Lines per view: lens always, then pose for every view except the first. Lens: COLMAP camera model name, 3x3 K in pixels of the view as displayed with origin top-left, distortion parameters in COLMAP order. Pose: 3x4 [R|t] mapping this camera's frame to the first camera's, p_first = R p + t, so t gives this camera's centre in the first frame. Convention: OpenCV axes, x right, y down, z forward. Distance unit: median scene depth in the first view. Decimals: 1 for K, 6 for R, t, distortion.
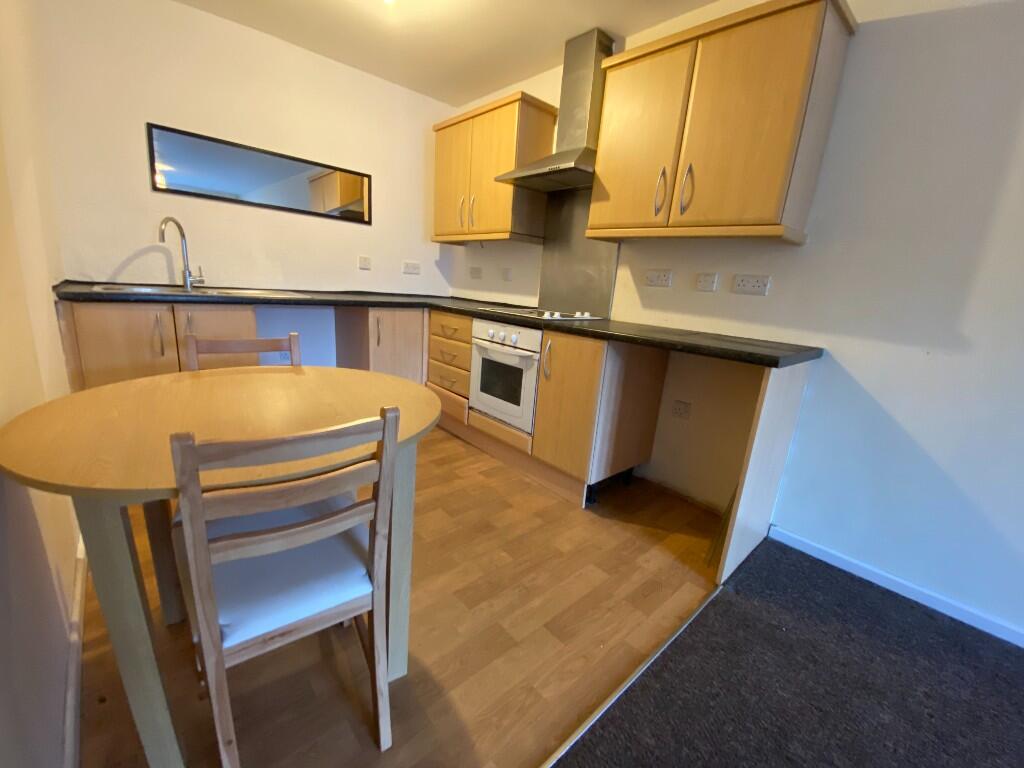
lens RADIAL K [[408.3, 0, 512.0], [0, 408.3, 384.0], [0, 0, 1]] dist [-0.001370, -0.013133]
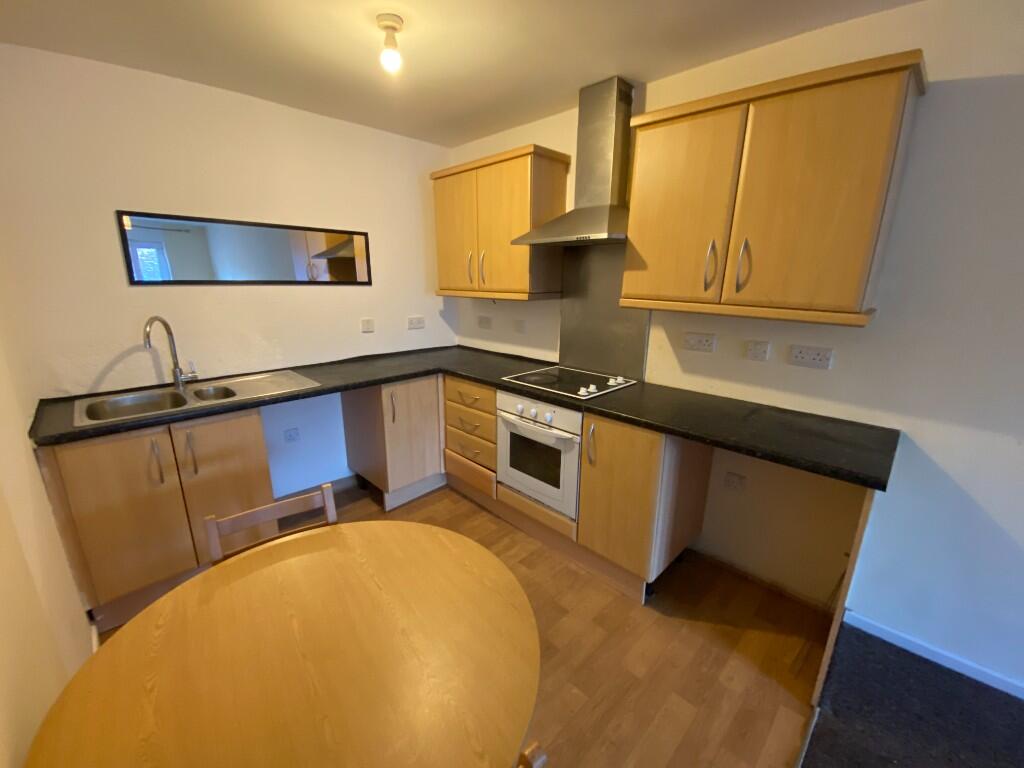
lens RADIAL K [[411.5, 0, 512.0], [0, 411.5, 384.0], [0, 0, 1]] dist [0.002499, -0.014089]
pose [[0.996532, -0.077427, 0.030496, -0.099781], [0.077269, 0.996990, 0.006314, -0.200460], [-0.030893, -0.003936, 0.999515, 0.076365]]
